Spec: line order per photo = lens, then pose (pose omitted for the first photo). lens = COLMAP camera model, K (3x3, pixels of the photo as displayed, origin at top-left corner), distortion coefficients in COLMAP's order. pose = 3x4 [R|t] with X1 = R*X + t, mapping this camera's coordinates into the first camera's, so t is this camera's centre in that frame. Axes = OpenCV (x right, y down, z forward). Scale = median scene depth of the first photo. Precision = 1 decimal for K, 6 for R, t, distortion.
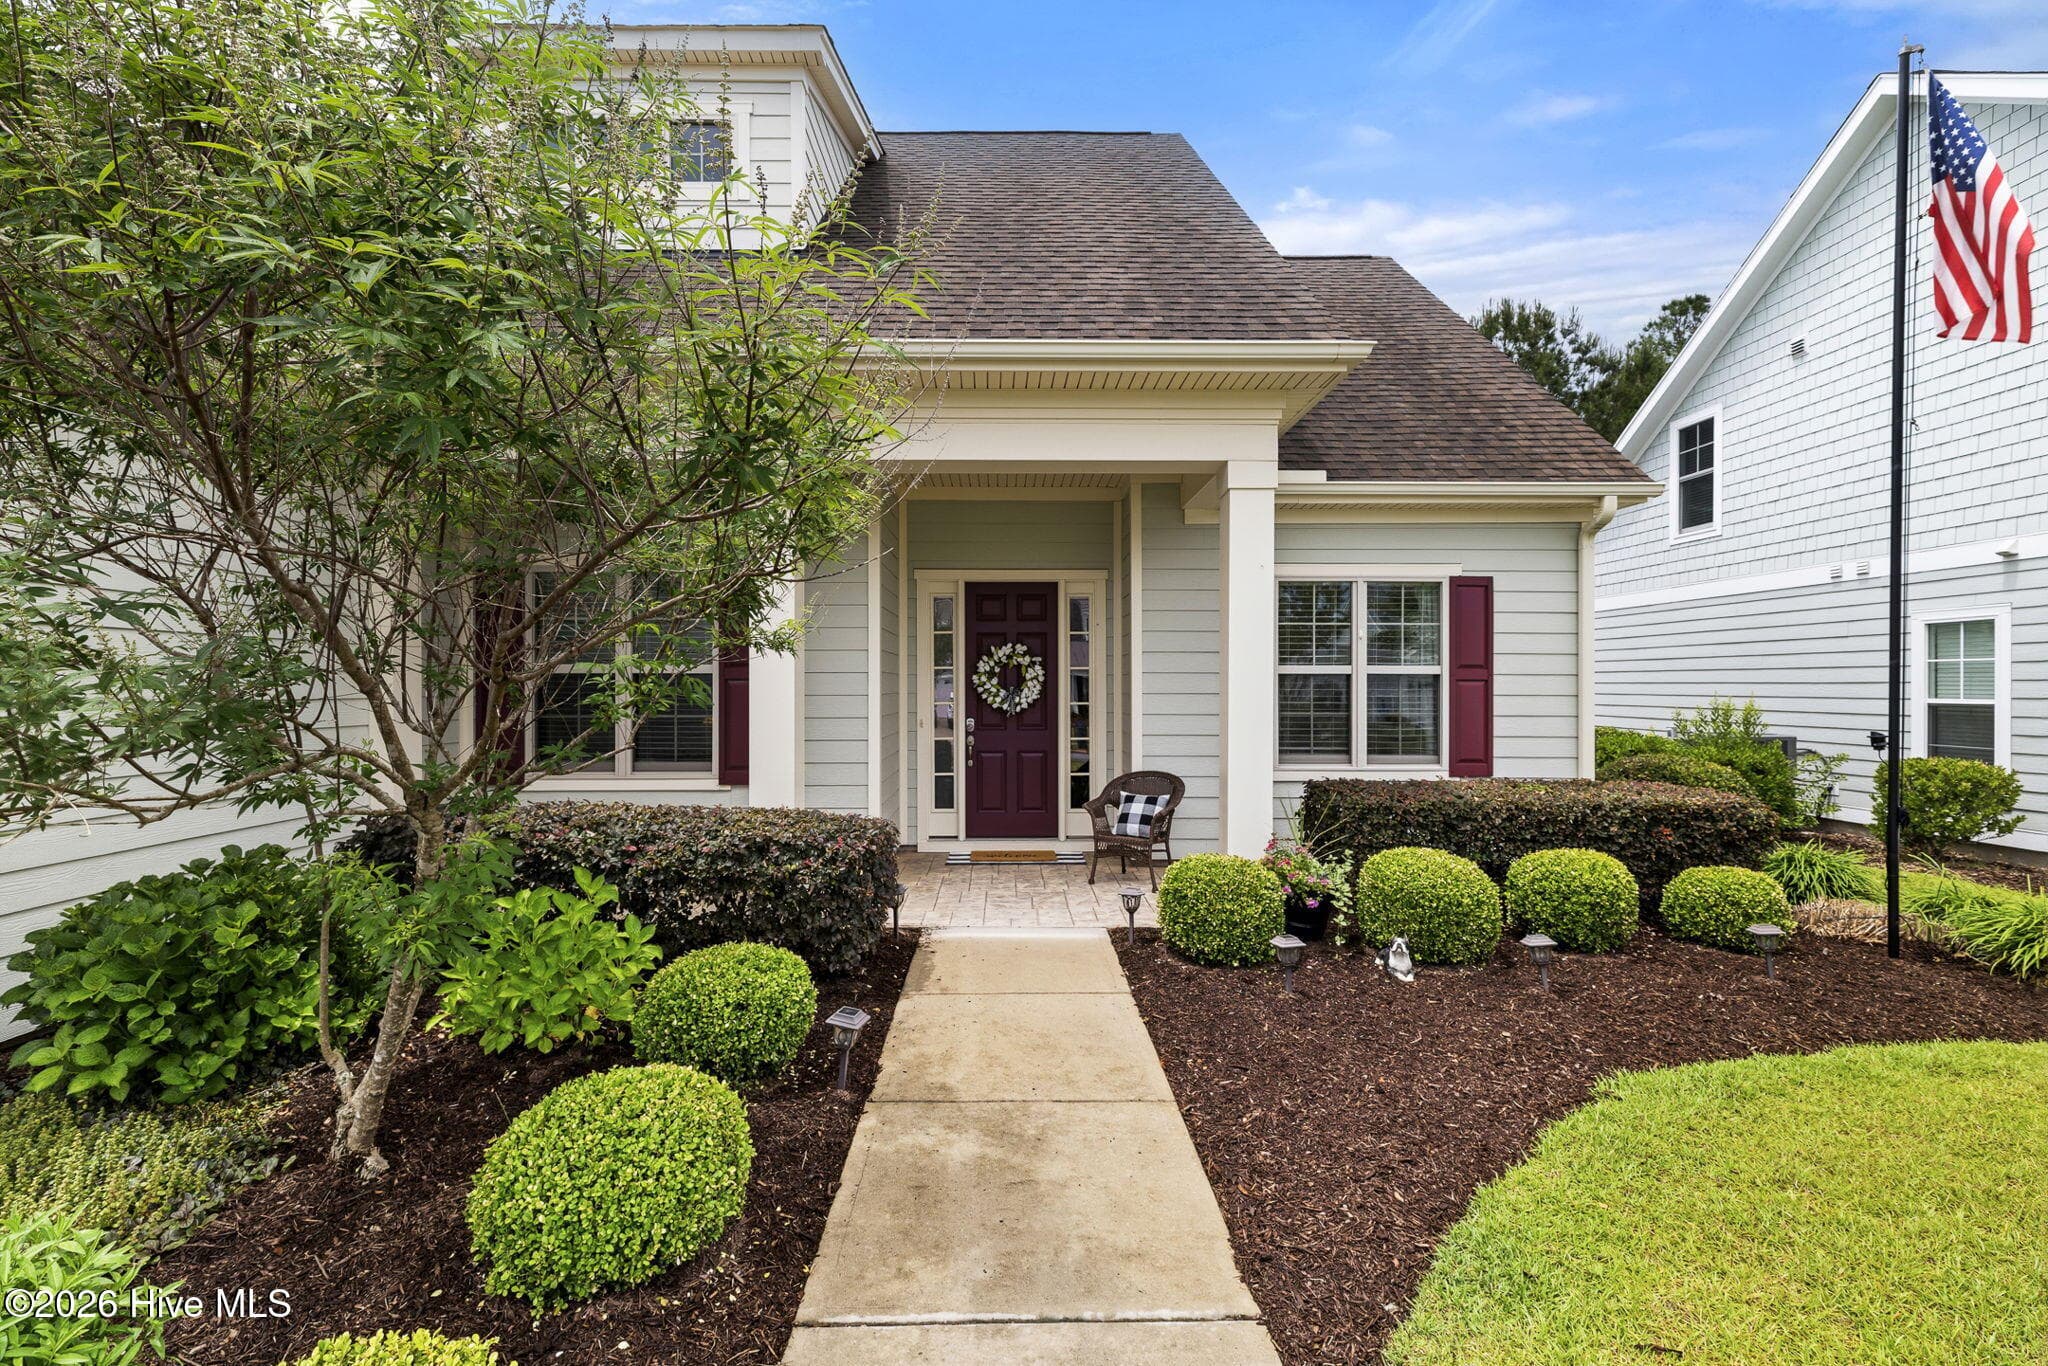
lens RADIAL K [[922.2, 0, 1023.4], [0, 922.2, 687.4], [0, 0, 1]] dist [0.002810, -0.000416]
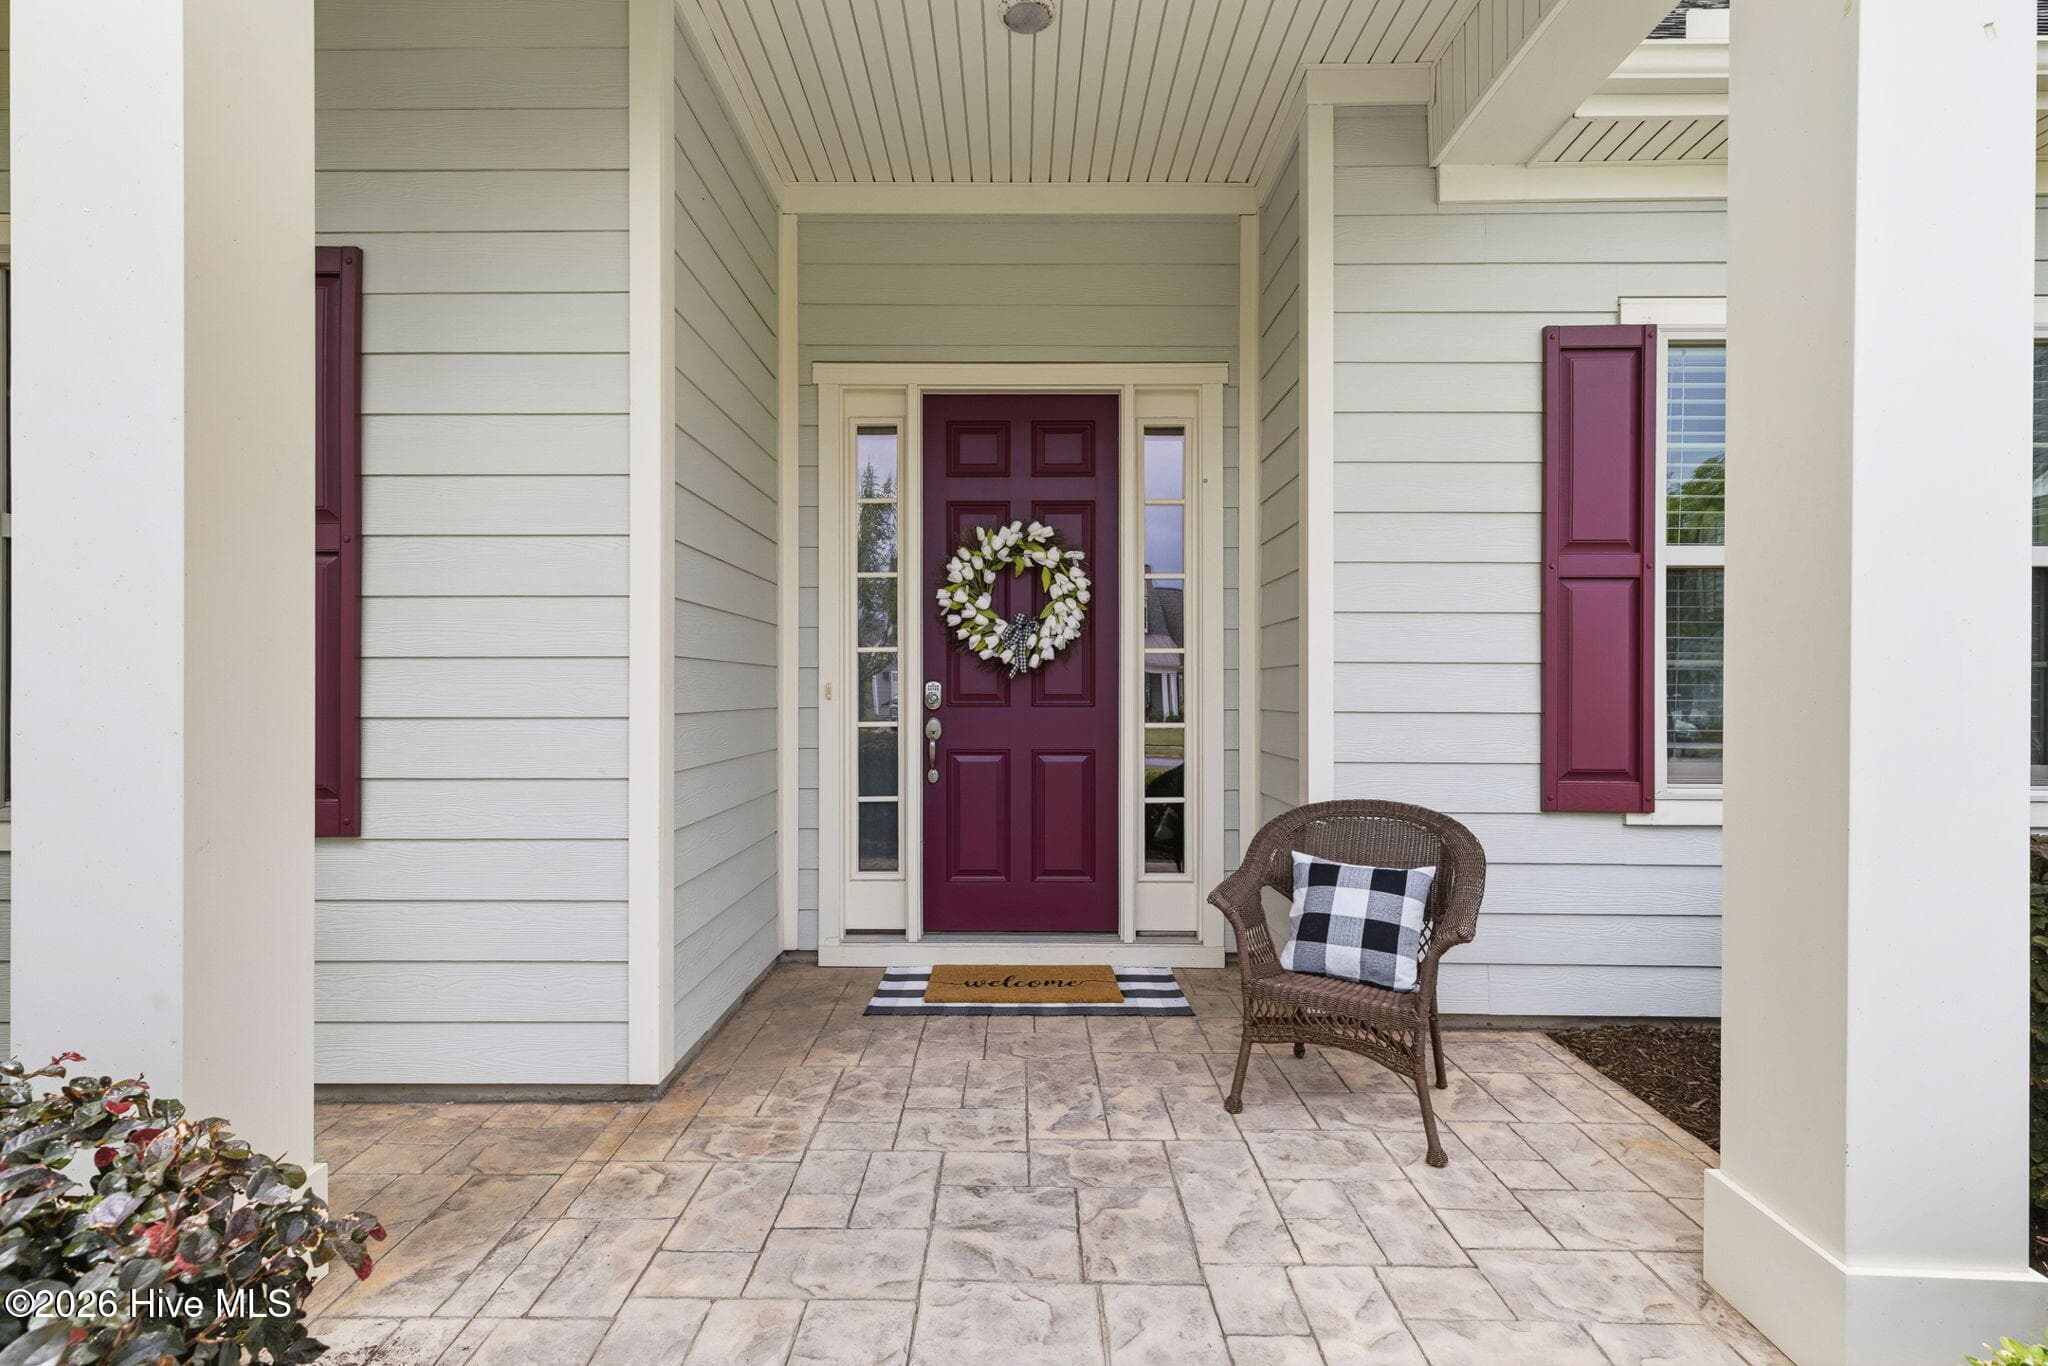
lens RADIAL K [[922.2, 0, 1012.7], [0, 922.2, 688.7], [0, 0, 1]] dist [0.002810, -0.000416]
pose [[0.999772, 0.002386, -0.021199, -0.006754], [-0.002317, 0.999992, 0.003293, 0.036527], [0.021207, -0.003243, 0.999770, 0.536276]]
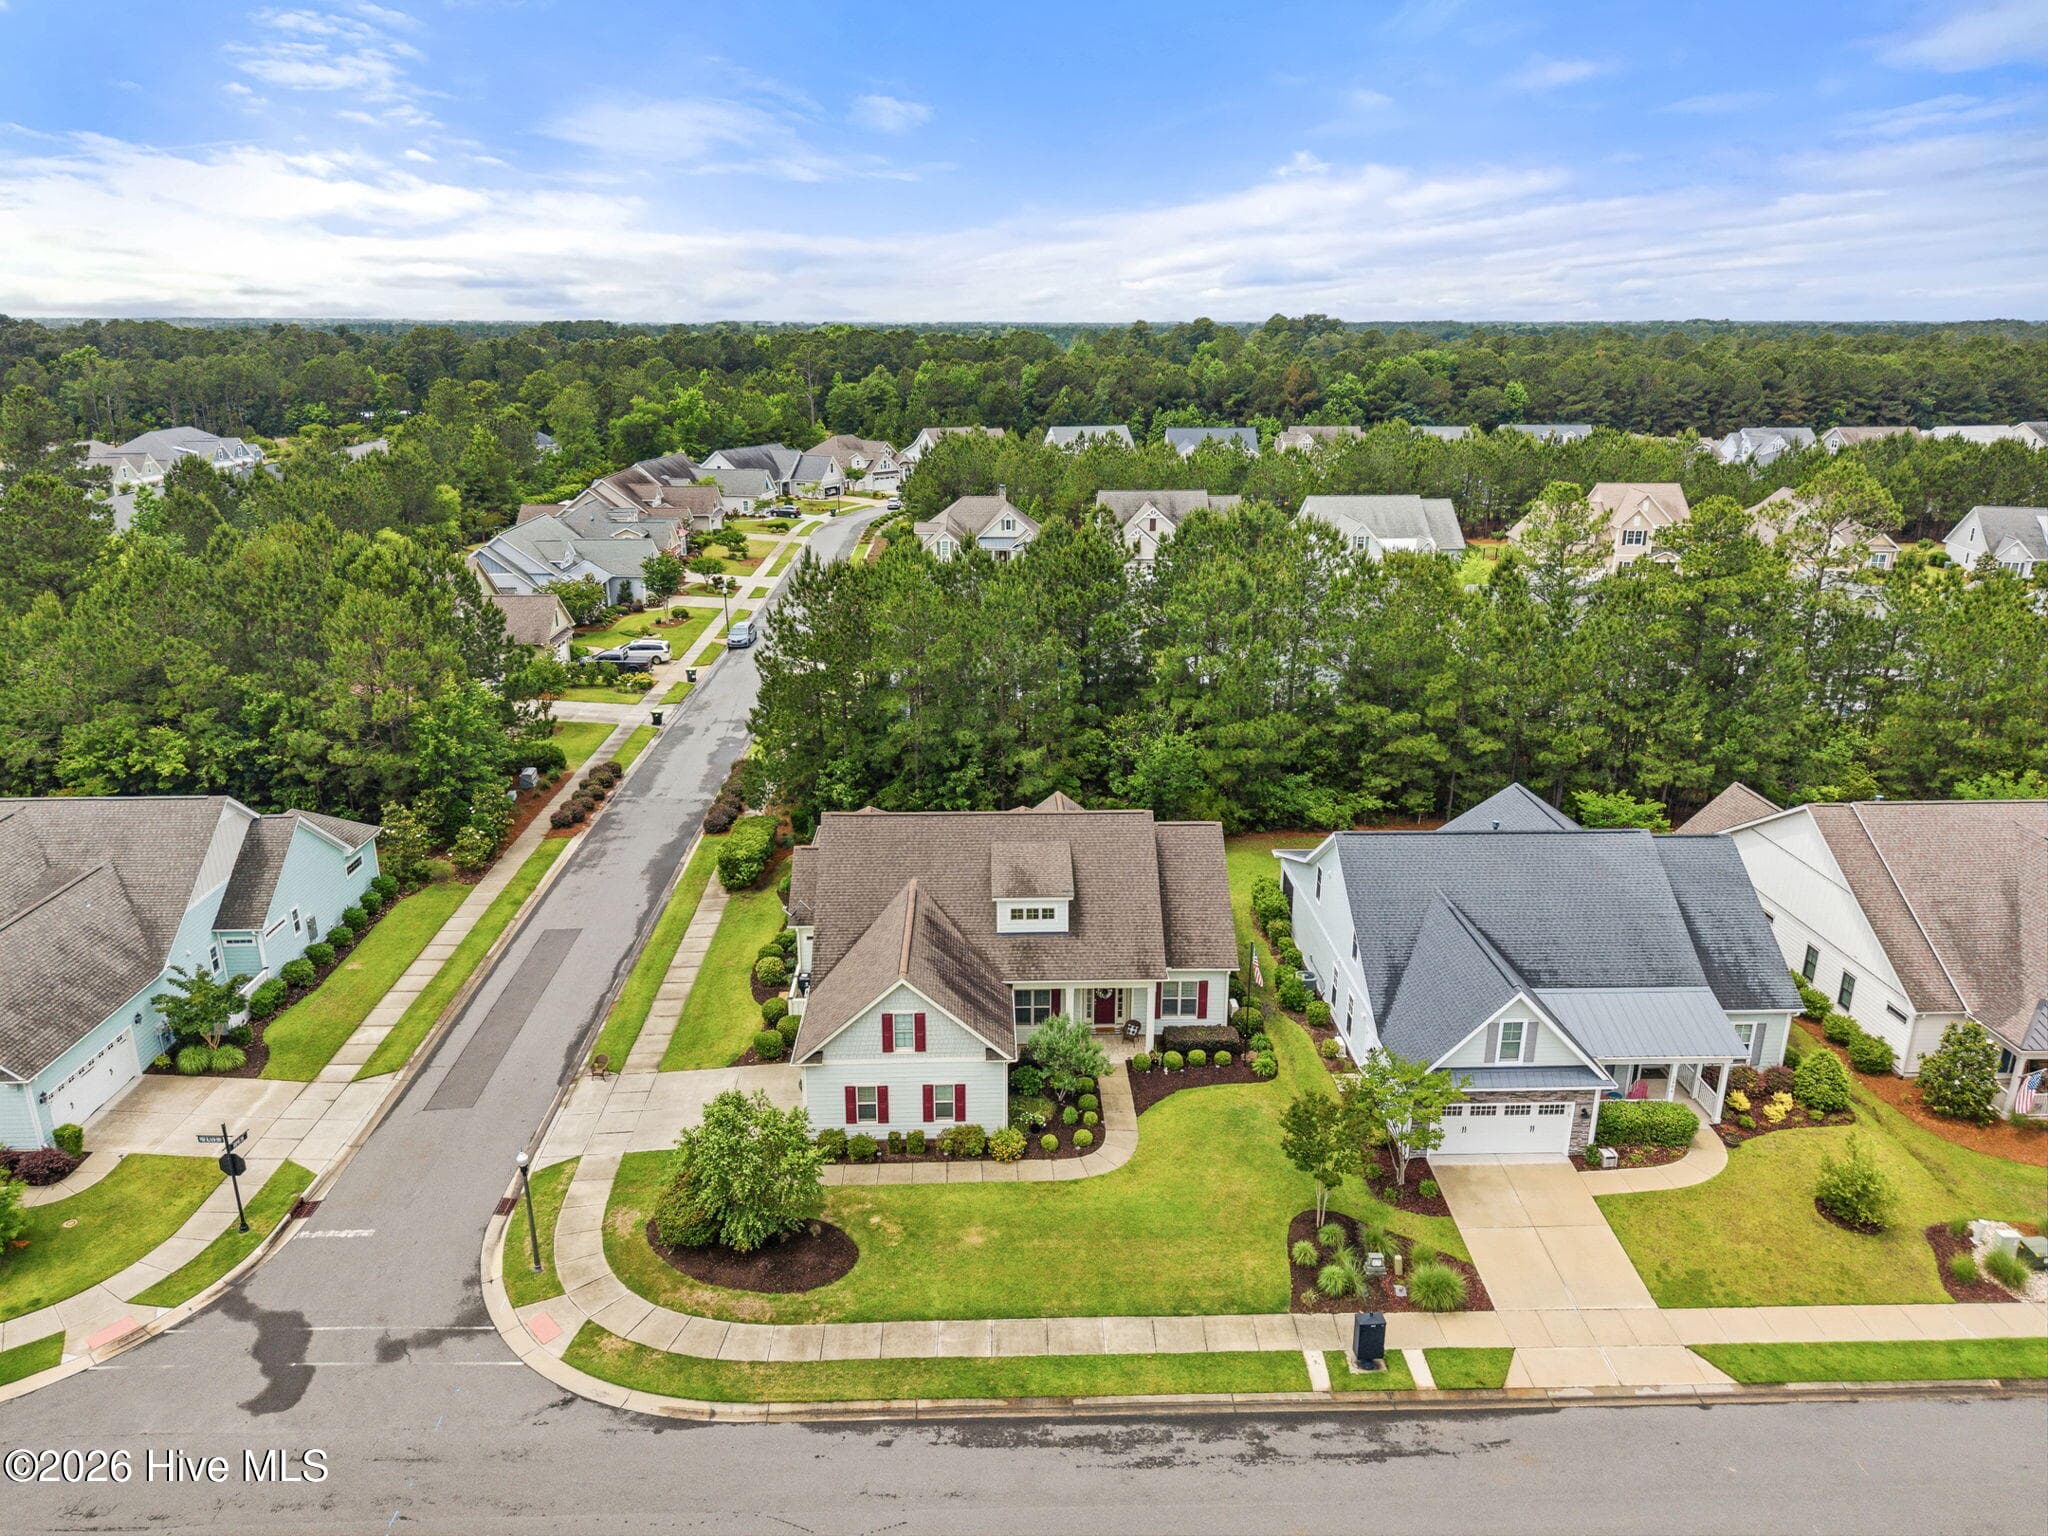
lens RADIAL K [[1364.9, 0, 1038.7], [0, 1364.9, 752.0], [0, 0, 1]] dist [0.026223, -0.019151]
pose [[0.999736, 0.000286, 0.022987, -0.484126], [-0.007245, 0.952876, 0.303272, -3.096719], [-0.021817, -0.303358, 0.952627, -4.893802]]
